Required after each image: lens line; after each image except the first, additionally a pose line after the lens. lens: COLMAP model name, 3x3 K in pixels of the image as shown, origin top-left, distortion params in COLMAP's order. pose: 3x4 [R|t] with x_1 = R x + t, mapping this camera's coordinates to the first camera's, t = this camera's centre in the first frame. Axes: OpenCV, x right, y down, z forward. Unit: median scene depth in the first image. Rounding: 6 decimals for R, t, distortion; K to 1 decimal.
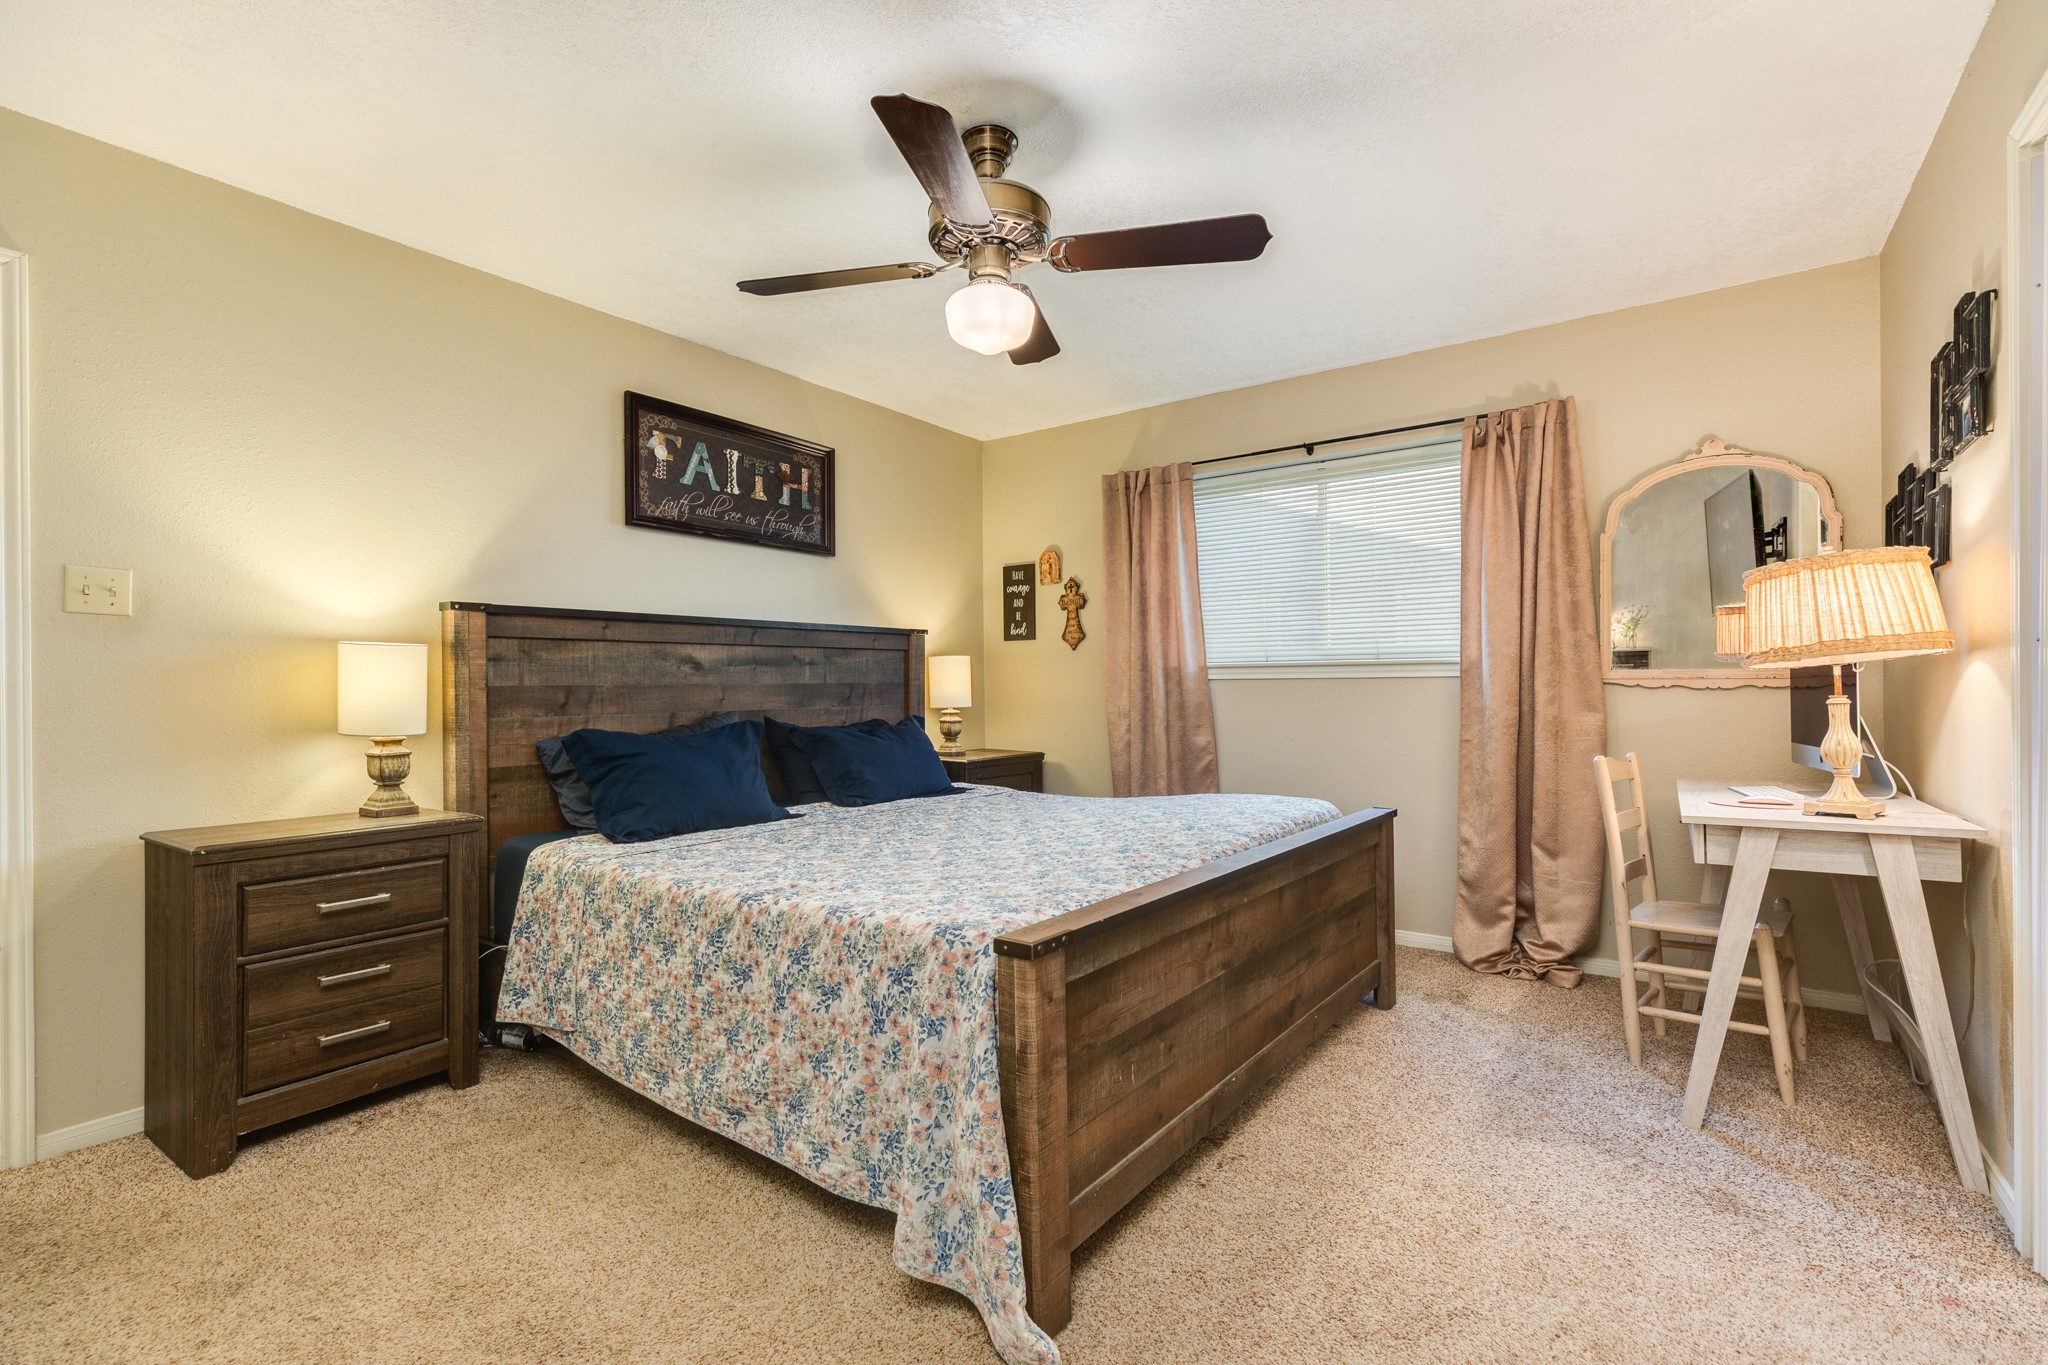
lens RADIAL K [[934.3, 0, 1018.8], [0, 934.3, 679.7], [0, 0, 1]] dist [0.000069, 0.000057]
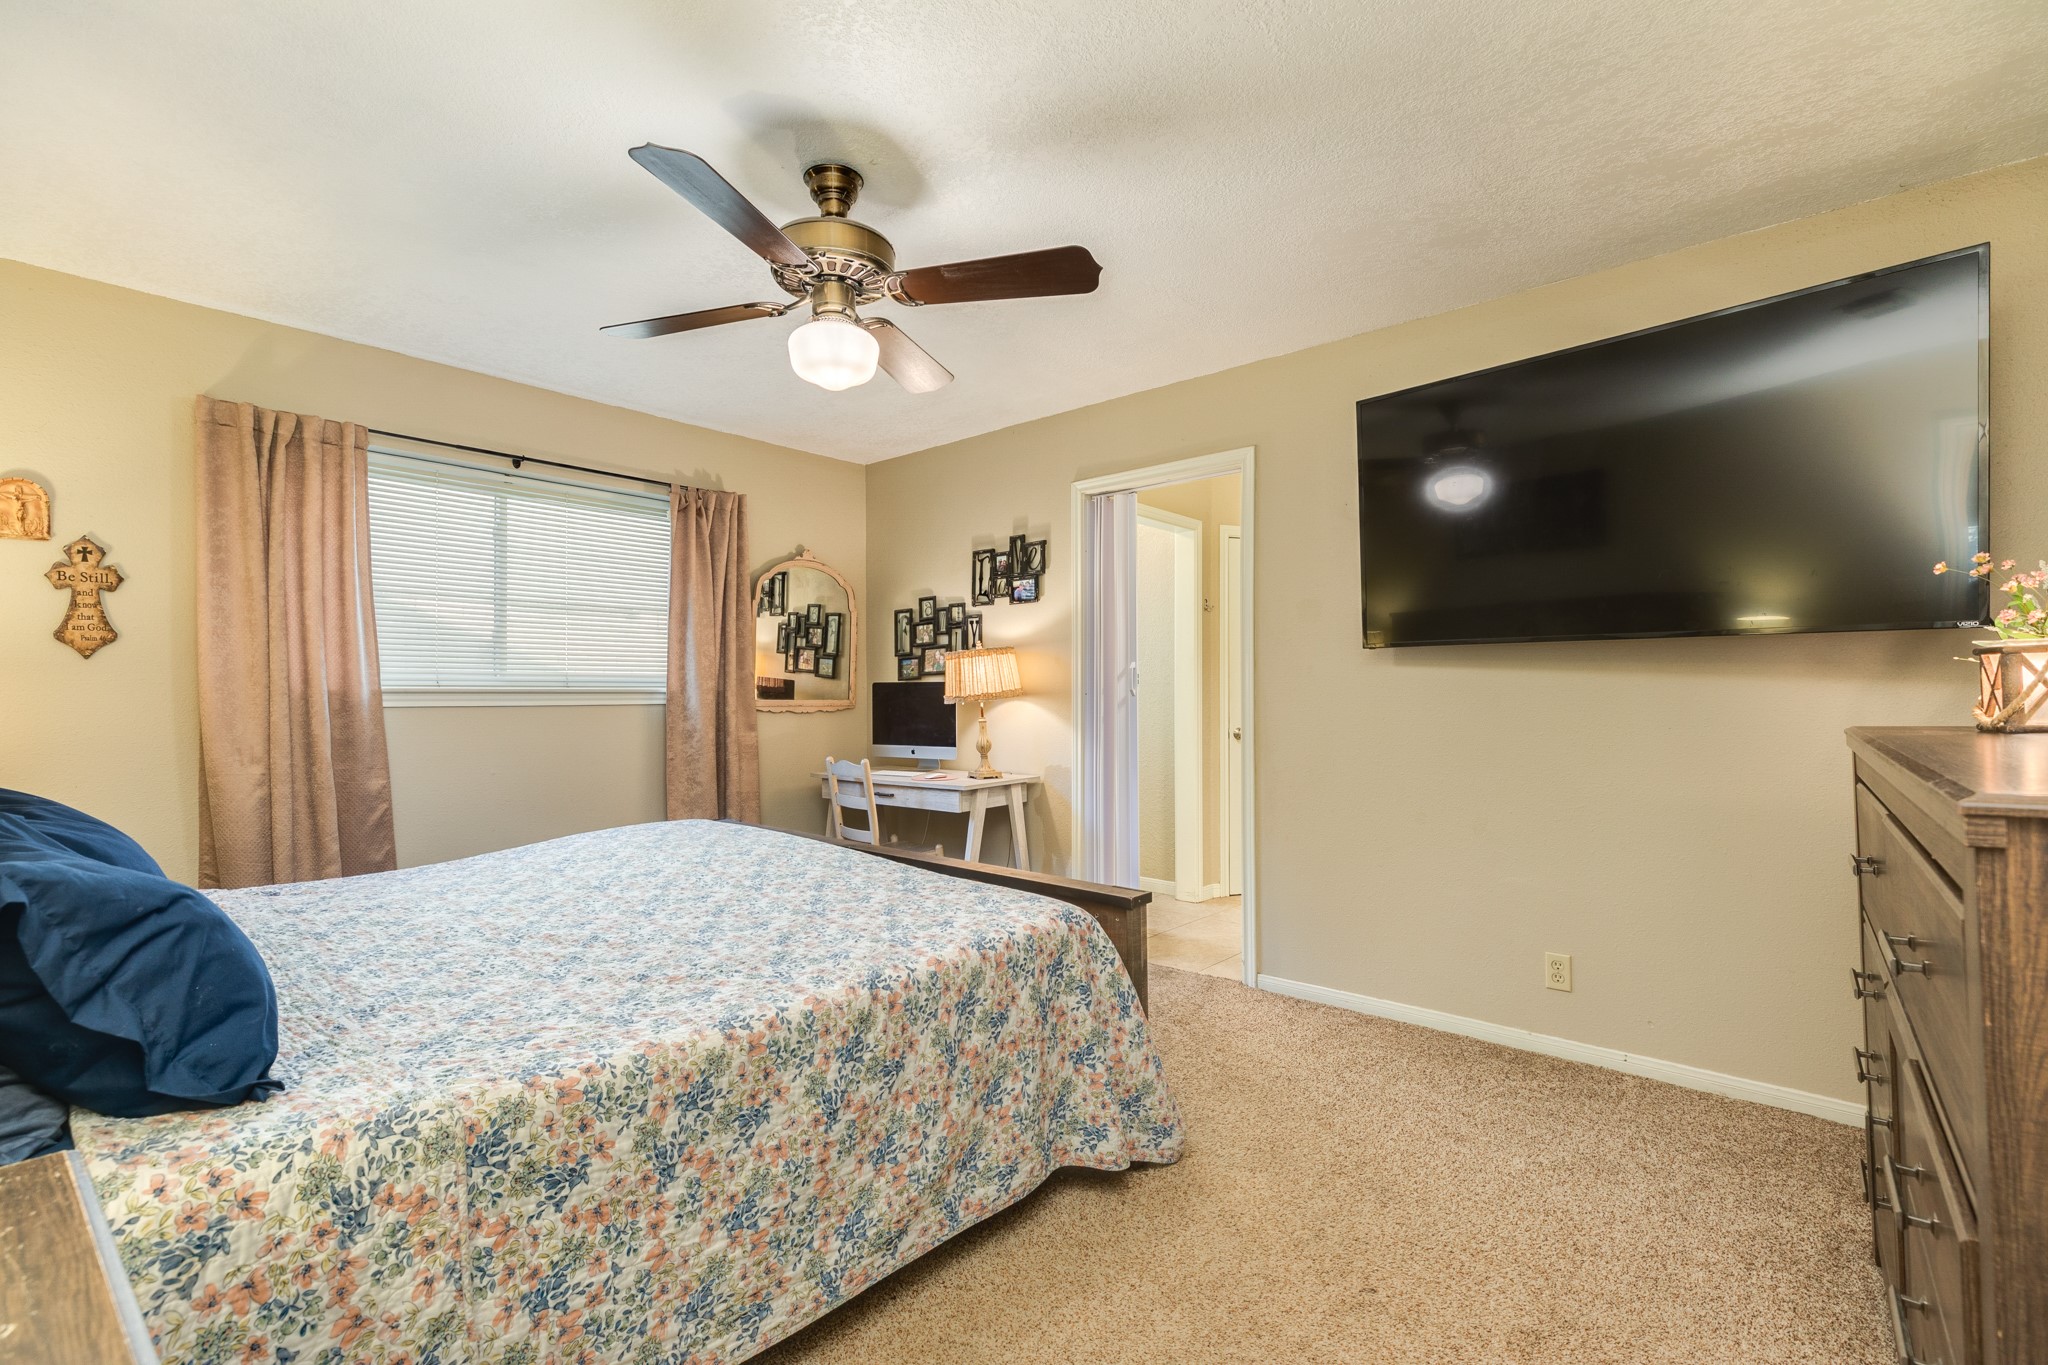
lens RADIAL K [[934.3, 0, 1015.8], [0, 934.3, 699.0], [0, 0, 1]] dist [0.000069, 0.000057]
pose [[0.069667, 0.005077, 0.997557, -0.888114], [-0.006037, 0.999971, -0.004668, -0.011710], [-0.997552, -0.005697, 0.069695, 0.655577]]
